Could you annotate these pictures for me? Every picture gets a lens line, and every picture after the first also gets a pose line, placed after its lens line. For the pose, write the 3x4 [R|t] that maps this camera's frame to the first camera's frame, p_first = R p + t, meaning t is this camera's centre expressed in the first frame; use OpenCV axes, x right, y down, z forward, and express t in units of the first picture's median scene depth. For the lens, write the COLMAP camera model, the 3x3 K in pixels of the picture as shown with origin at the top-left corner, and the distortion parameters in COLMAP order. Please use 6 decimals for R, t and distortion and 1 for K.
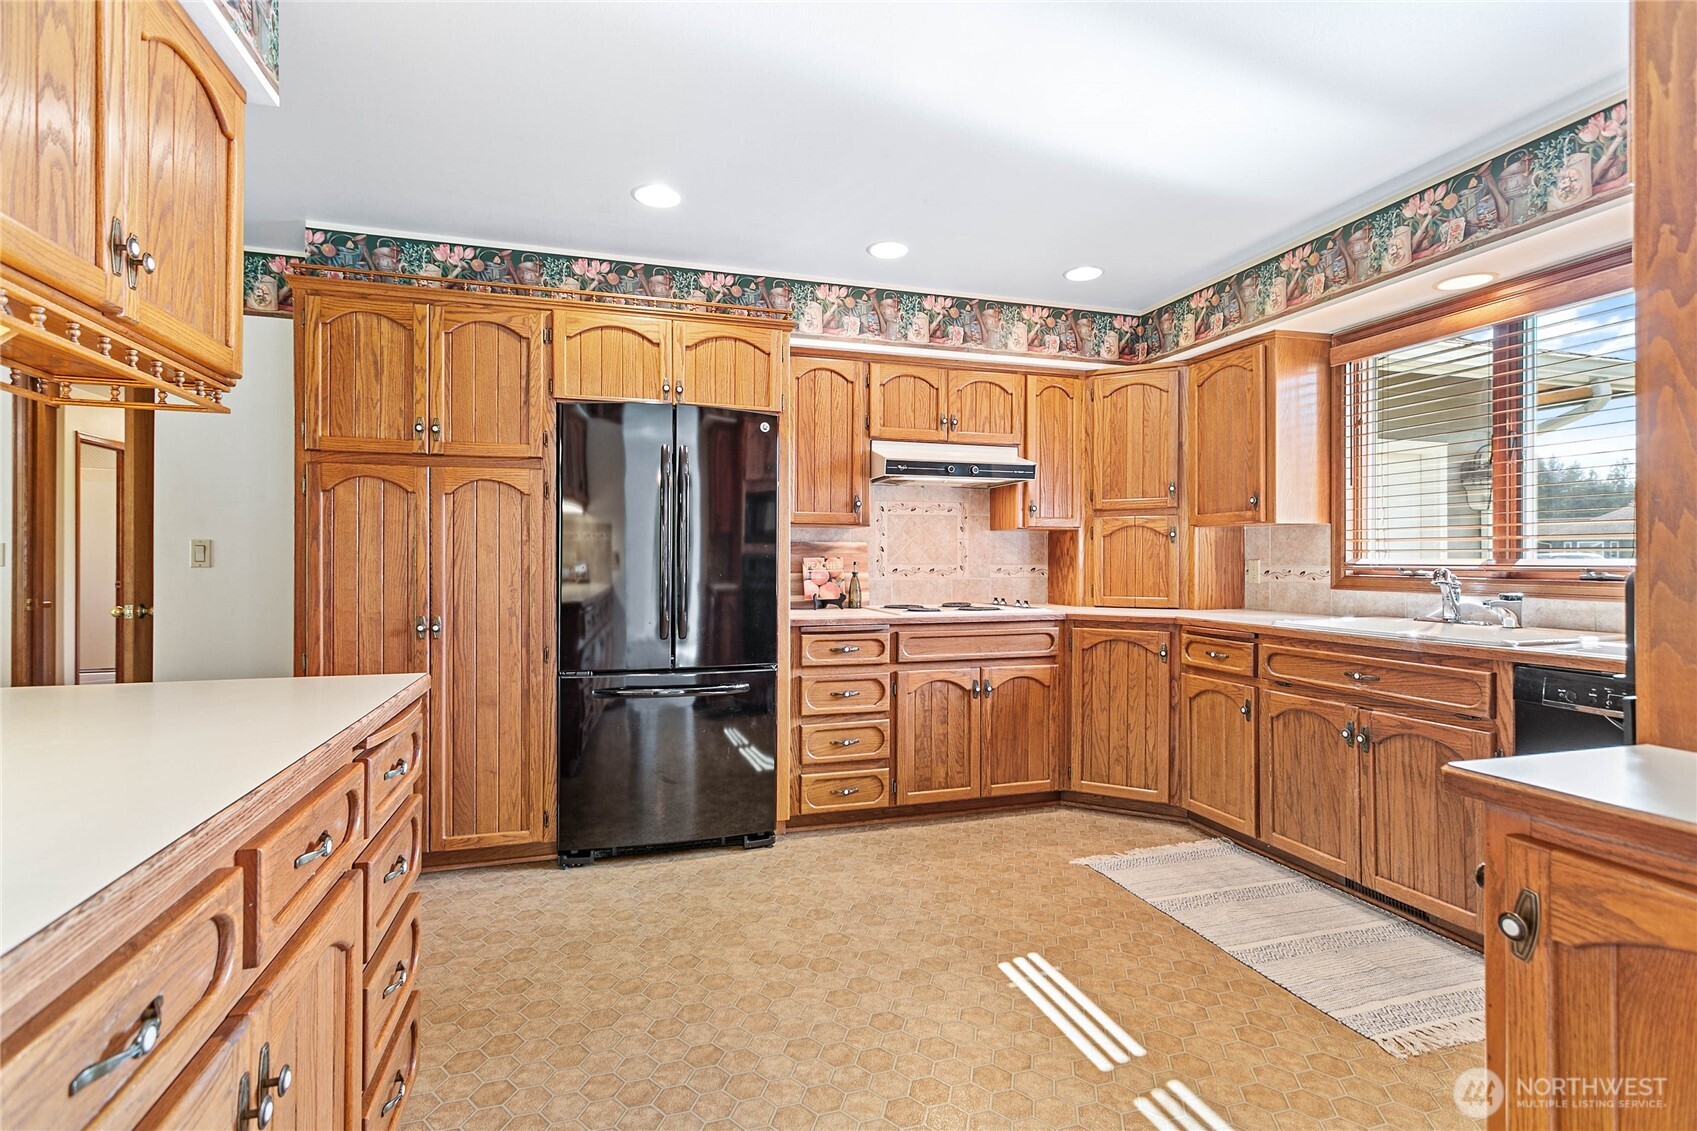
lens RADIAL K [[811.9, 0, 832.0], [0, 811.9, 562.7], [0, 0, 1]] dist [-0.003596, 0.004182]
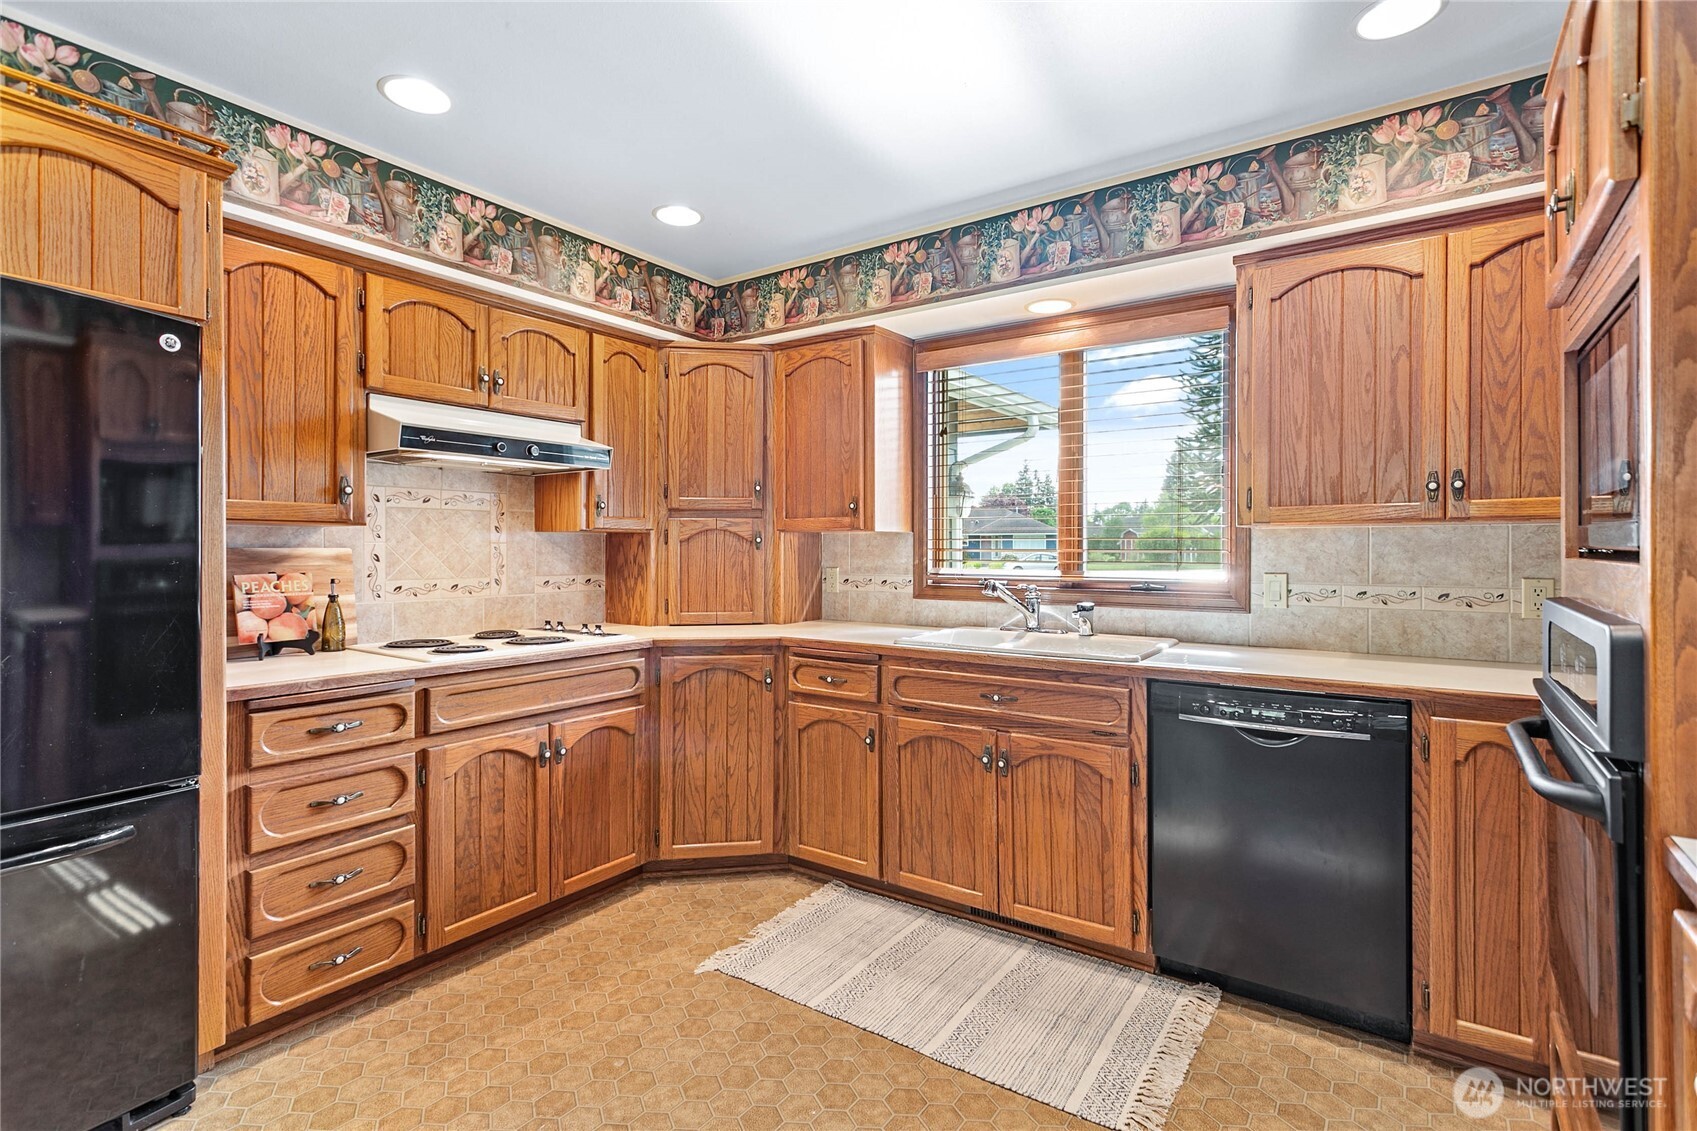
lens RADIAL K [[811.9, 0, 845.1], [0, 811.9, 554.4], [0, 0, 1]] dist [-0.003596, 0.004182]
pose [[0.780745, -0.004561, 0.624833, -0.065813], [0.002823, 0.999989, 0.003772, -0.025186], [-0.624843, -0.001181, 0.780750, 0.281239]]
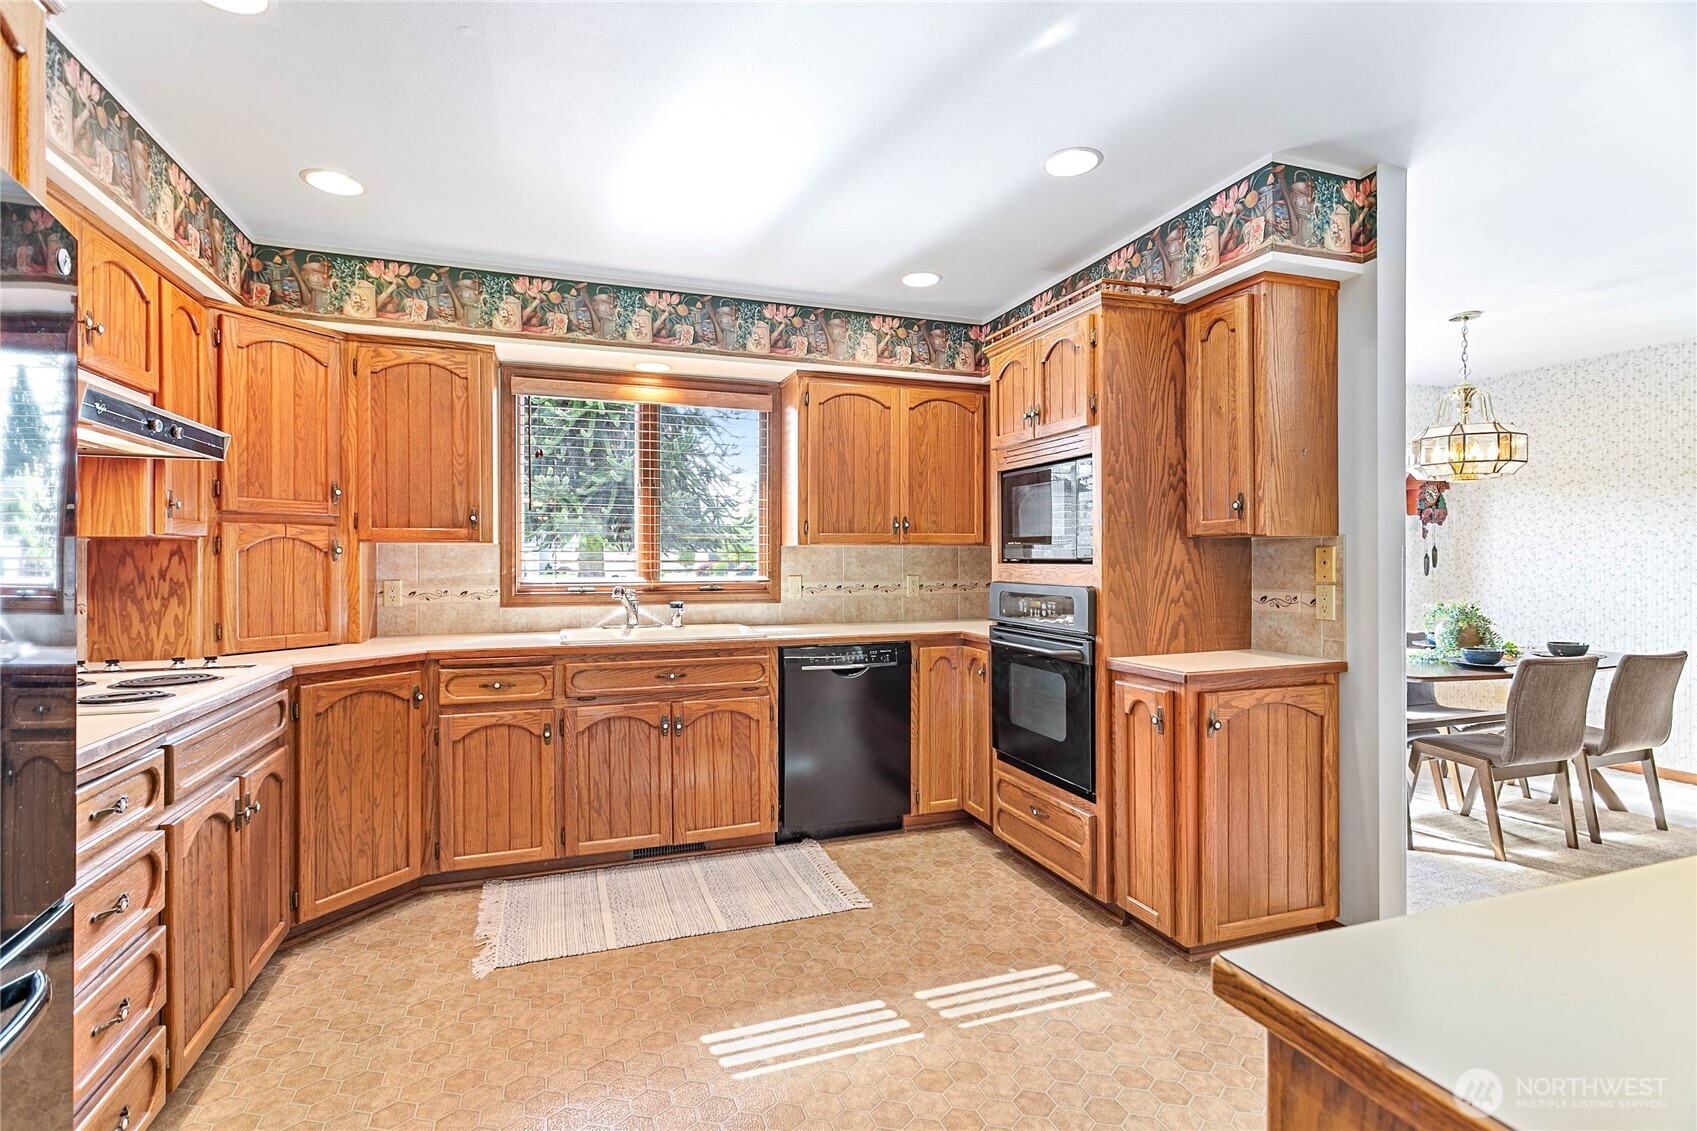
lens RADIAL K [[811.9, 0, 853.0], [0, 811.9, 571.1], [0, 0, 1]] dist [-0.003596, 0.004182]
pose [[-0.073849, -0.012623, 0.997190, -0.450574], [0.005884, 0.999897, 0.013093, -0.025011], [-0.997252, 0.006835, -0.073767, 0.627063]]
